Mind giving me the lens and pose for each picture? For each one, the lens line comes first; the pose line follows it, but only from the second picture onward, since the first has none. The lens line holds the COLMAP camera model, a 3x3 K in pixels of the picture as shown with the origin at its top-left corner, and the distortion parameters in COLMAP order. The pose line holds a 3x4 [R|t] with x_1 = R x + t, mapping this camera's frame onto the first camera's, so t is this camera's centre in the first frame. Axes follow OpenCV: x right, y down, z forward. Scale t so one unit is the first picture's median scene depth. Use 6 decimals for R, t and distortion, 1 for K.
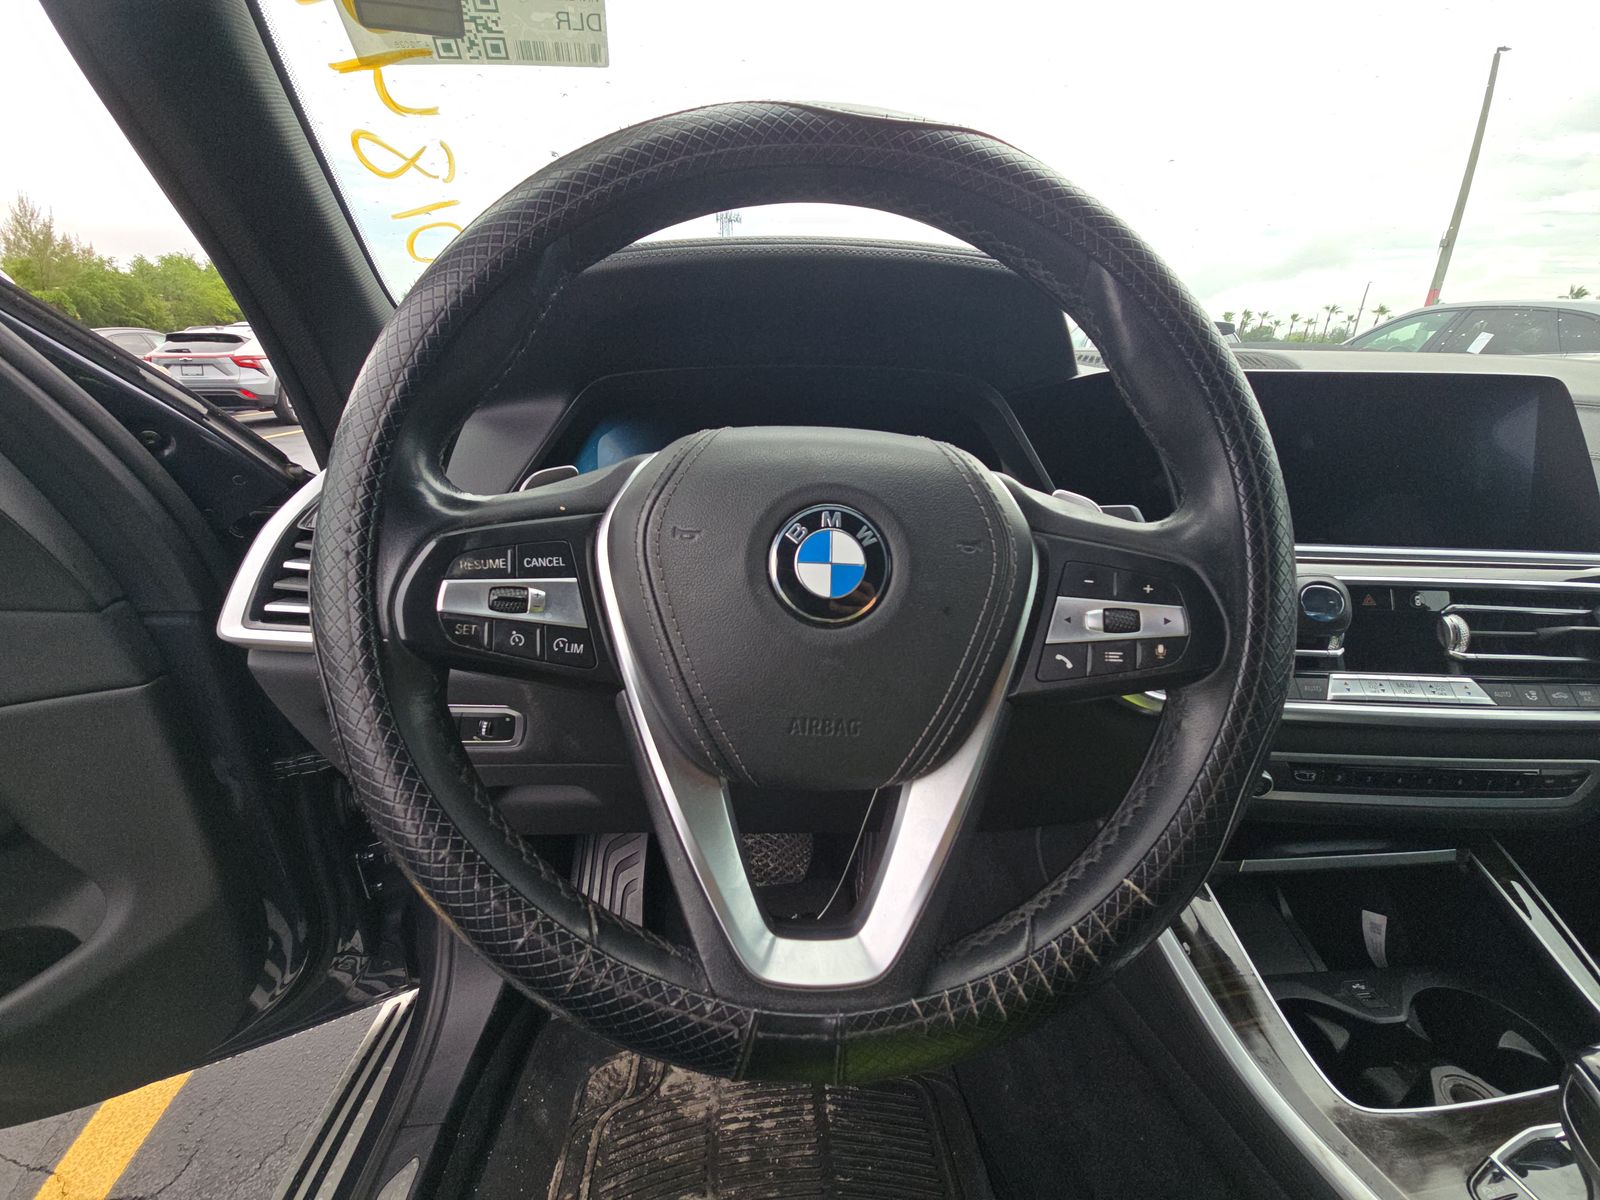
lens RADIAL K [[656.3, 0, 800.0], [0, 656.3, 600.0], [0, 0, 1]] dist [0.011594, -0.004348]
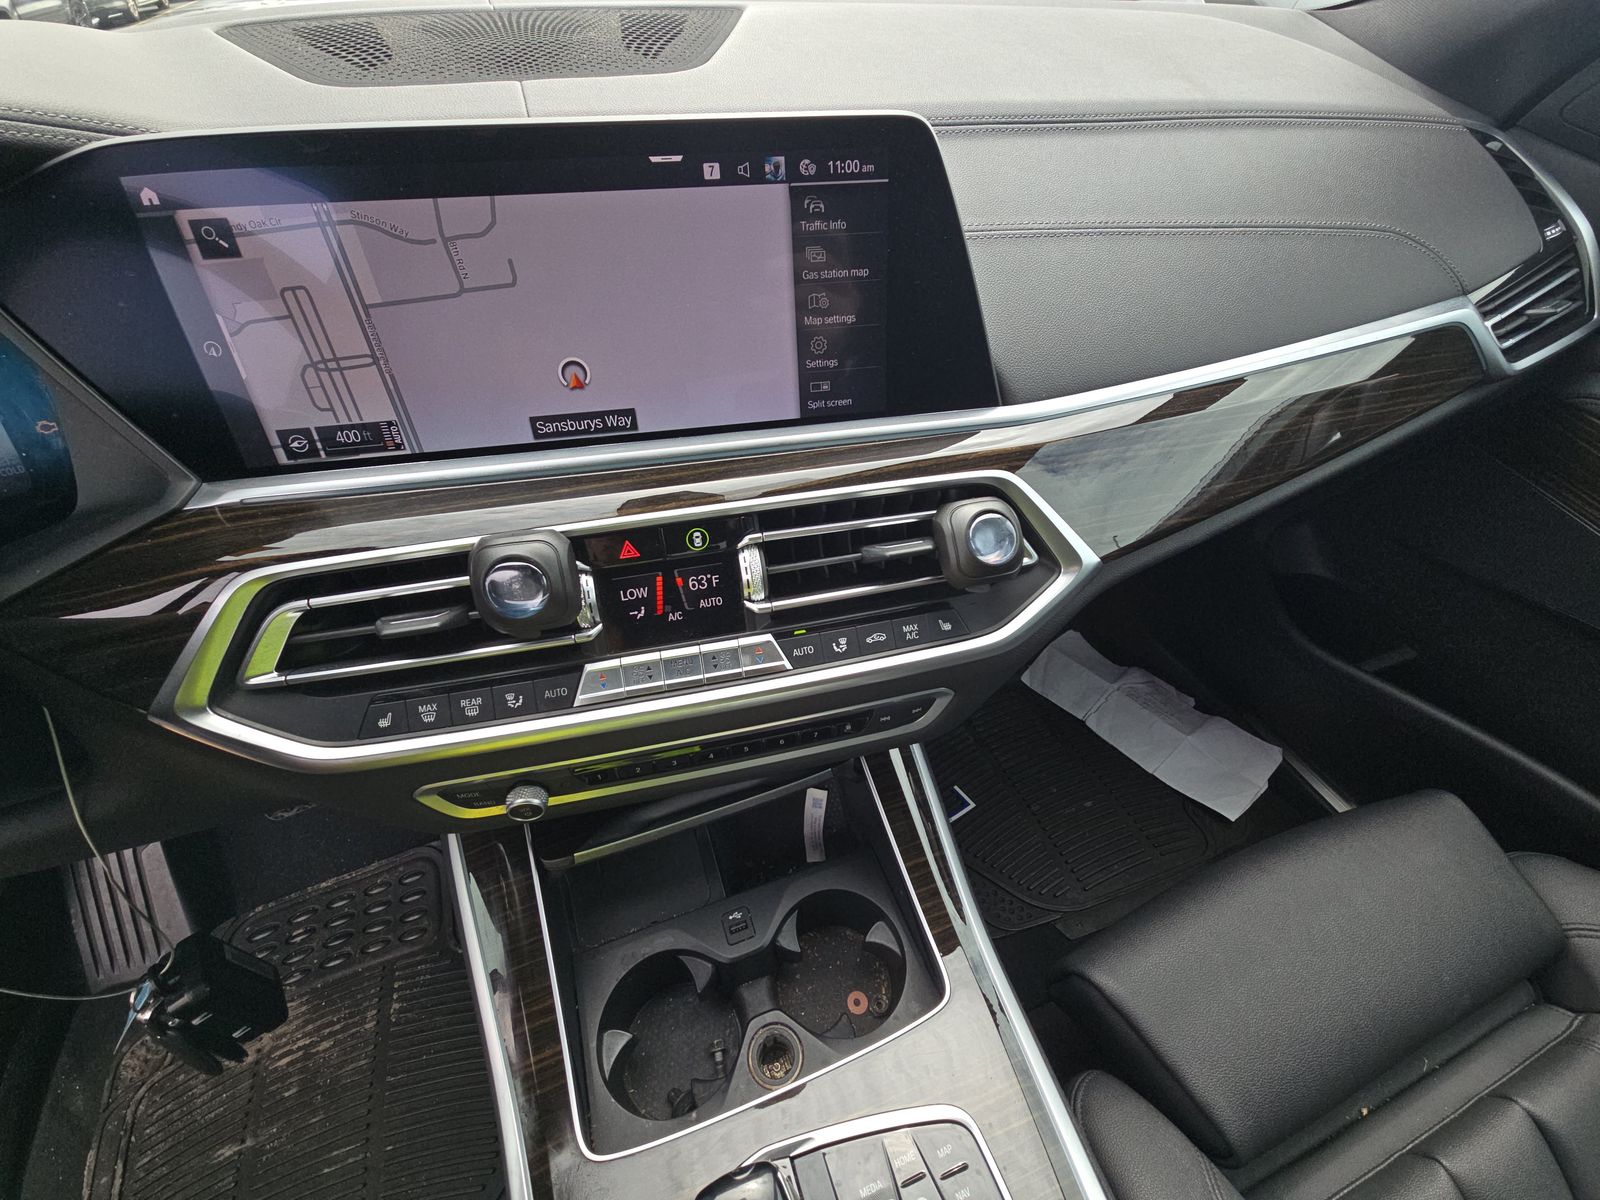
lens RADIAL K [[656.3, 0, 800.0], [0, 656.3, 600.0], [0, 0, 1]] dist [0.011594, -0.004348]
pose [[0.963897, -0.220410, 0.149405, 0.643404], [0.126870, 0.873464, 0.470069, -0.163627], [-0.234108, -0.434143, 0.869893, 0.266924]]
